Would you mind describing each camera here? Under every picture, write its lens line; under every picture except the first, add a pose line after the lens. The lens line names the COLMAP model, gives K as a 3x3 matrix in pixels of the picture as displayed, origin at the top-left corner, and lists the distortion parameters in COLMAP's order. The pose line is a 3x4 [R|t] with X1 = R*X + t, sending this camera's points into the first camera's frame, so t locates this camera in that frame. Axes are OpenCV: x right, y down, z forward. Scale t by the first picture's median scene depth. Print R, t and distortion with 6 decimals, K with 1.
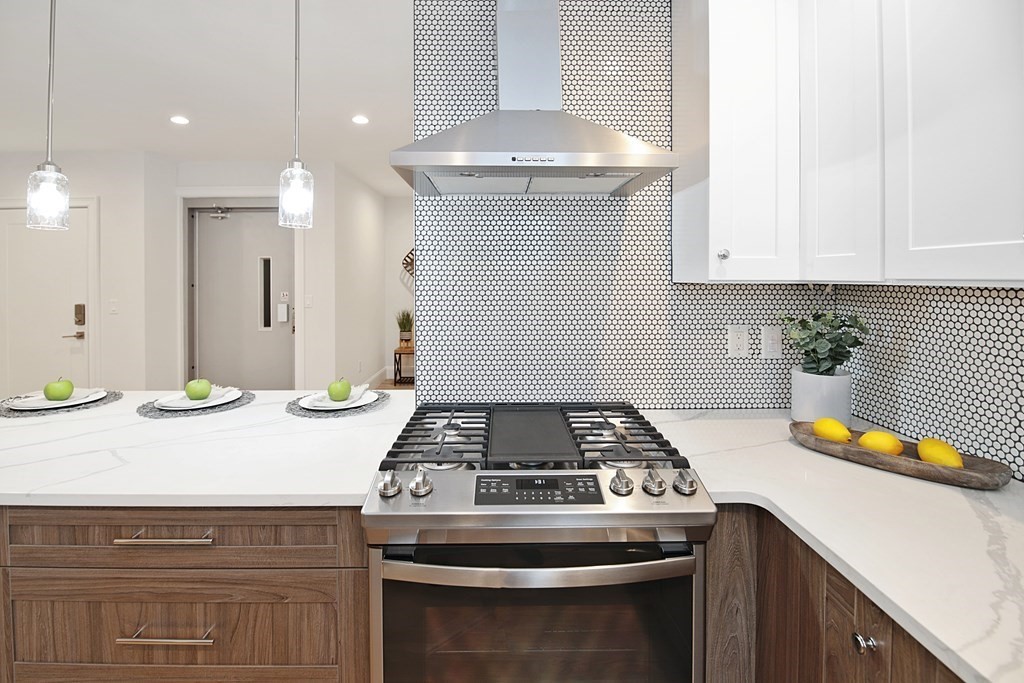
lens RADIAL K [[456.5, 0, 518.5], [0, 456.5, 344.0], [0, 0, 1]] dist [0.007900, -0.003971]
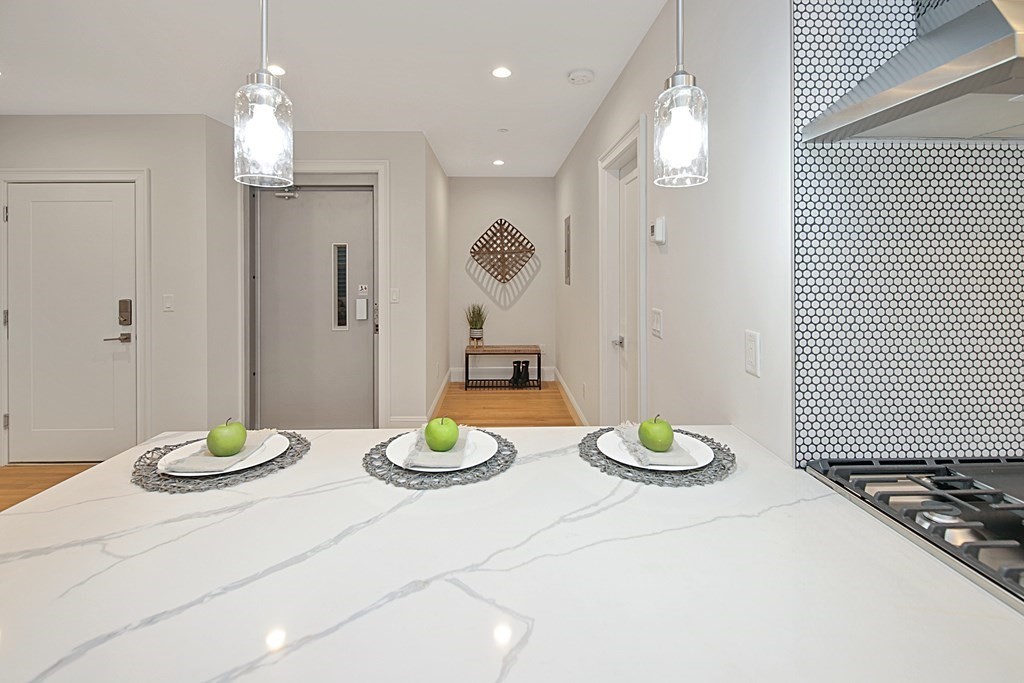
lens RADIAL K [[456.5, 0, 506.4], [0, 456.5, 333.1], [0, 0, 1]] dist [0.007900, -0.003971]
pose [[0.999624, -0.003559, 0.027200, -0.656663], [0.003672, 0.999985, -0.004074, -0.047413], [-0.027185, 0.004172, 0.999622, 0.352550]]
